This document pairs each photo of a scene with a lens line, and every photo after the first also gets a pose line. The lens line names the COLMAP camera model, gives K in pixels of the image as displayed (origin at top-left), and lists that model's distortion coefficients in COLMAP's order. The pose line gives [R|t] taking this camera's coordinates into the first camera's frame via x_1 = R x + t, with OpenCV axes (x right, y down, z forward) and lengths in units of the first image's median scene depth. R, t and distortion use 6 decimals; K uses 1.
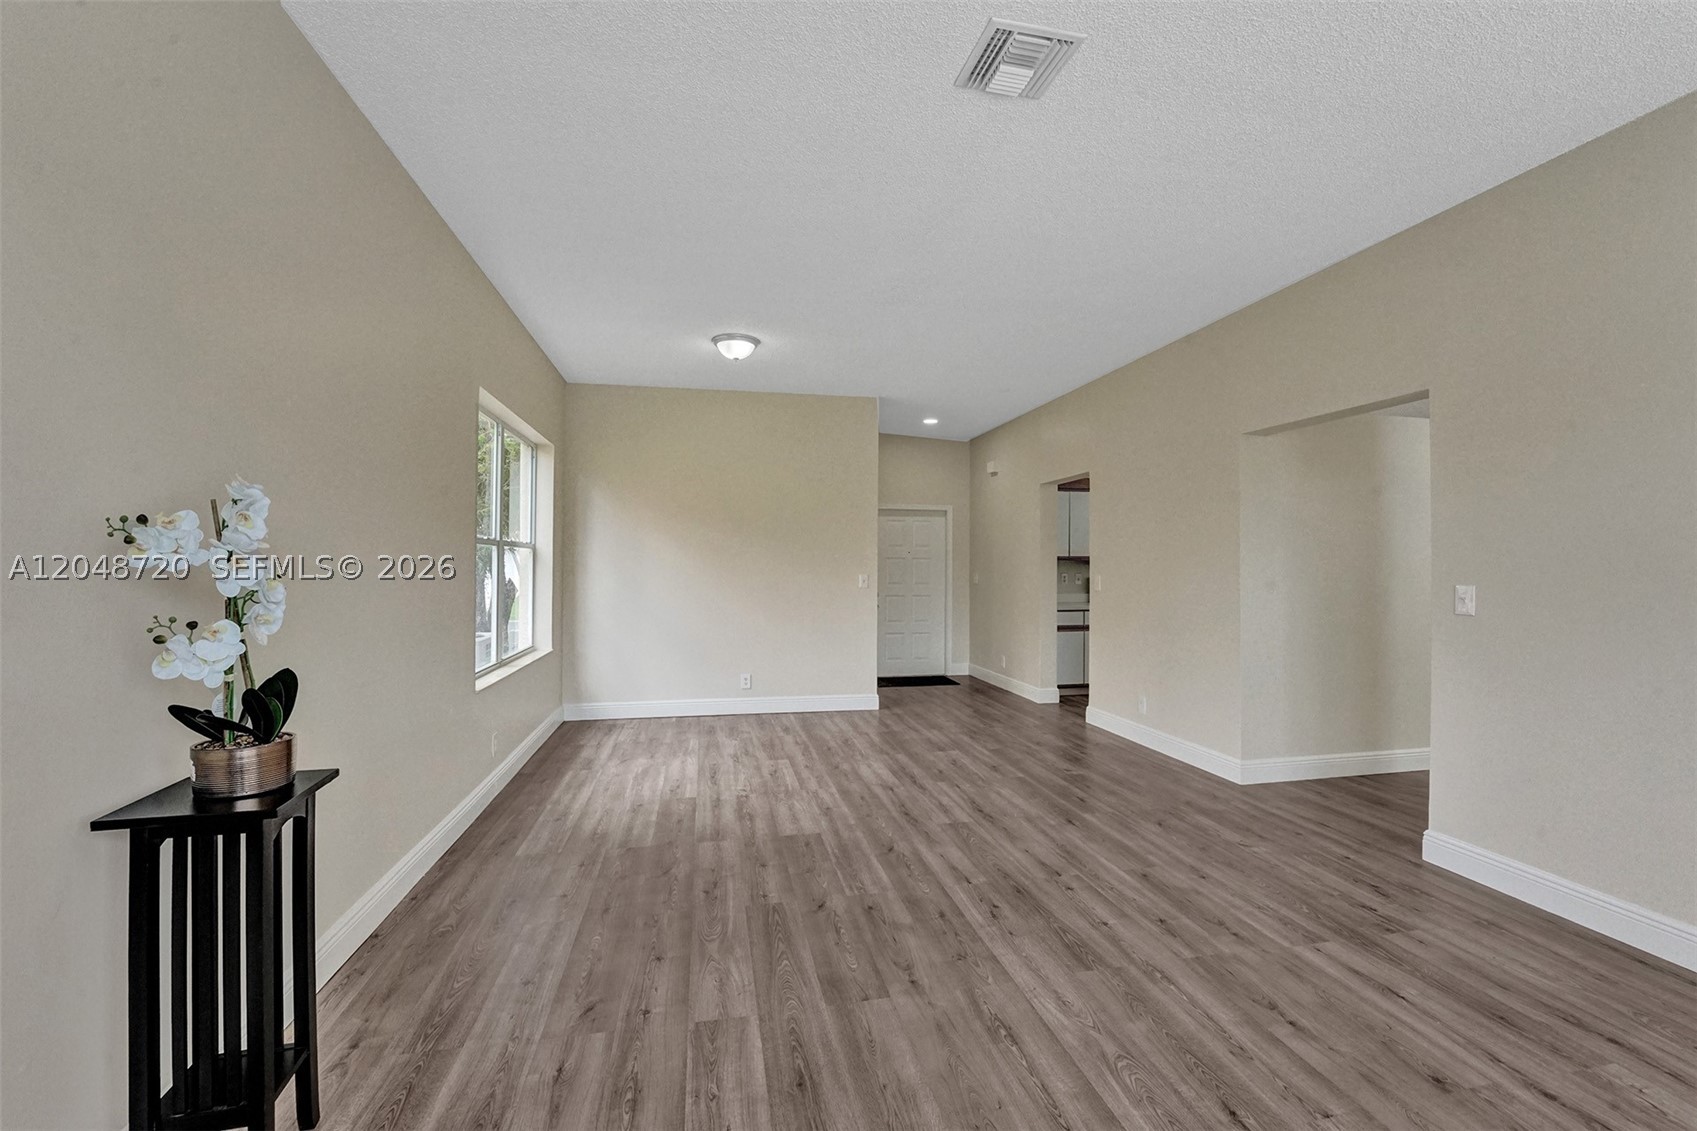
lens RADIAL K [[724.3, 0, 852.5], [0, 724.3, 563.5], [0, 0, 1]] dist [-0.022466, 0.000289]
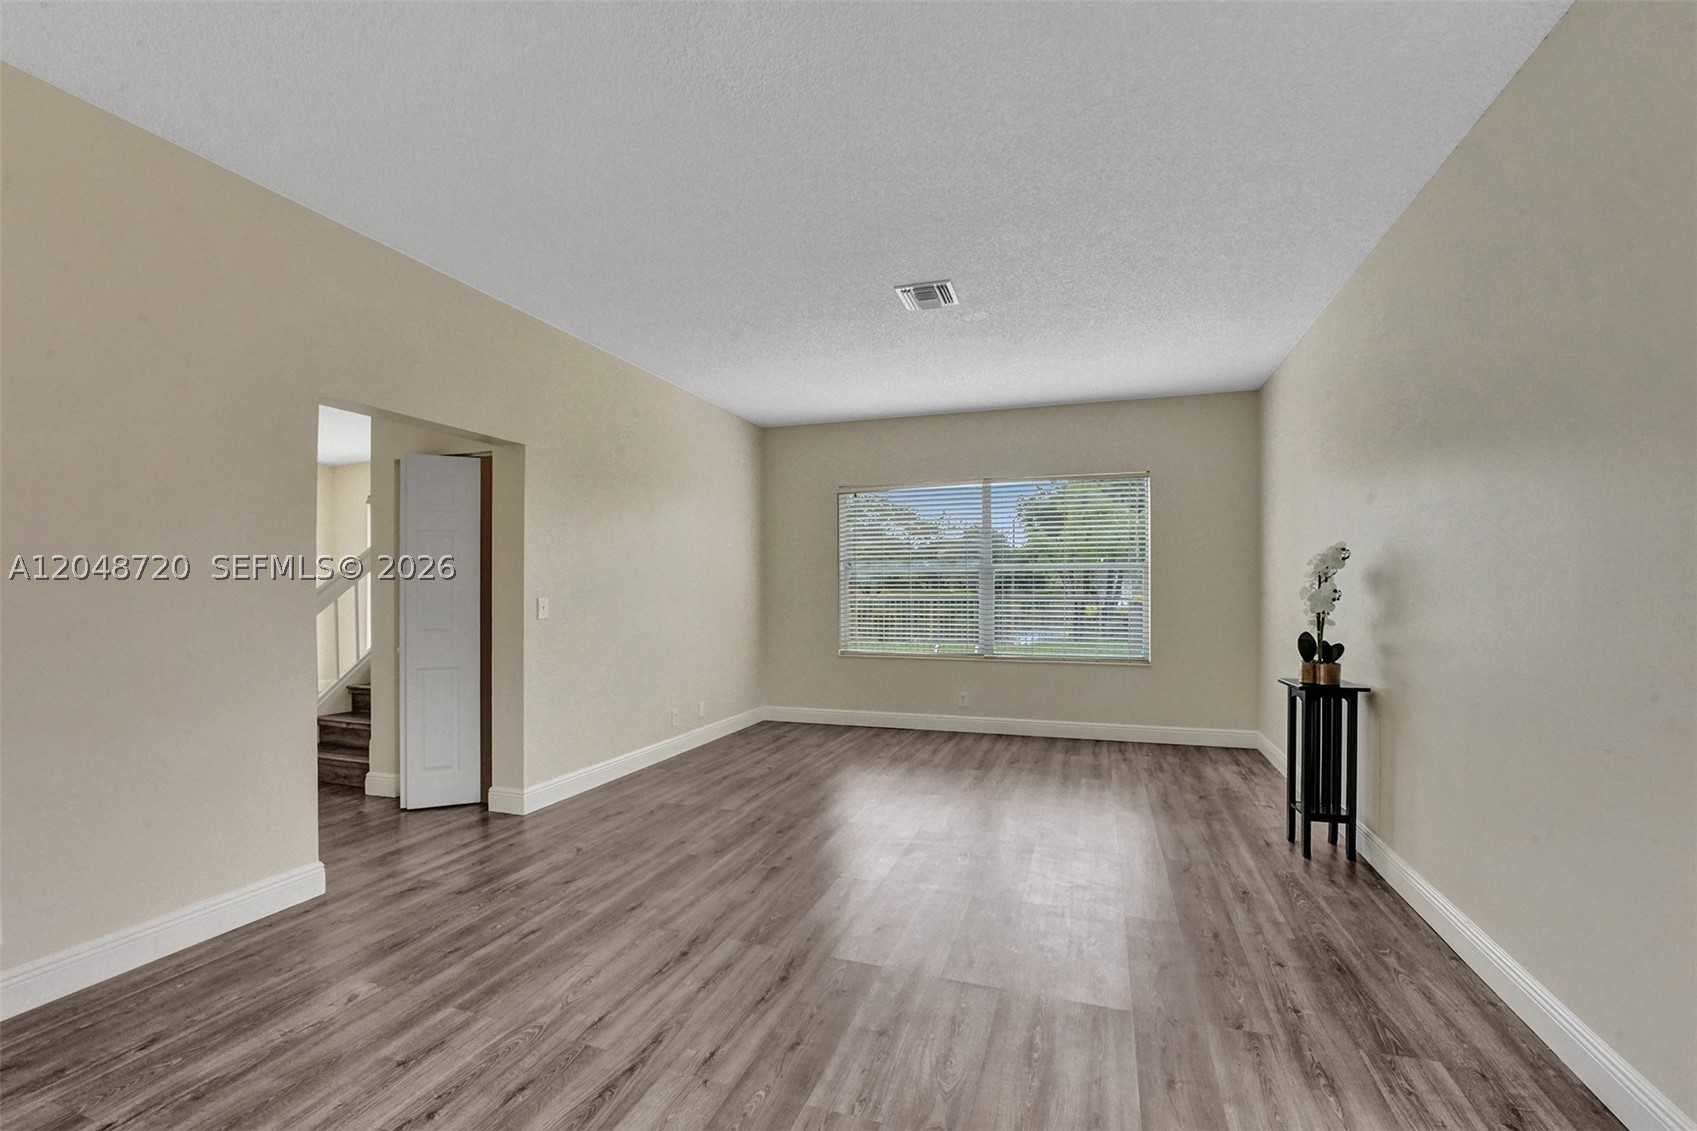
lens RADIAL K [[724.3, 0, 851.6], [0, 724.3, 576.1], [0, 0, 1]] dist [-0.022466, 0.000289]
pose [[-0.864006, 0.004157, 0.503465, -0.331181], [-0.003267, 0.999899, -0.013861, 0.005240], [-0.503471, -0.013621, -0.863905, 1.712668]]
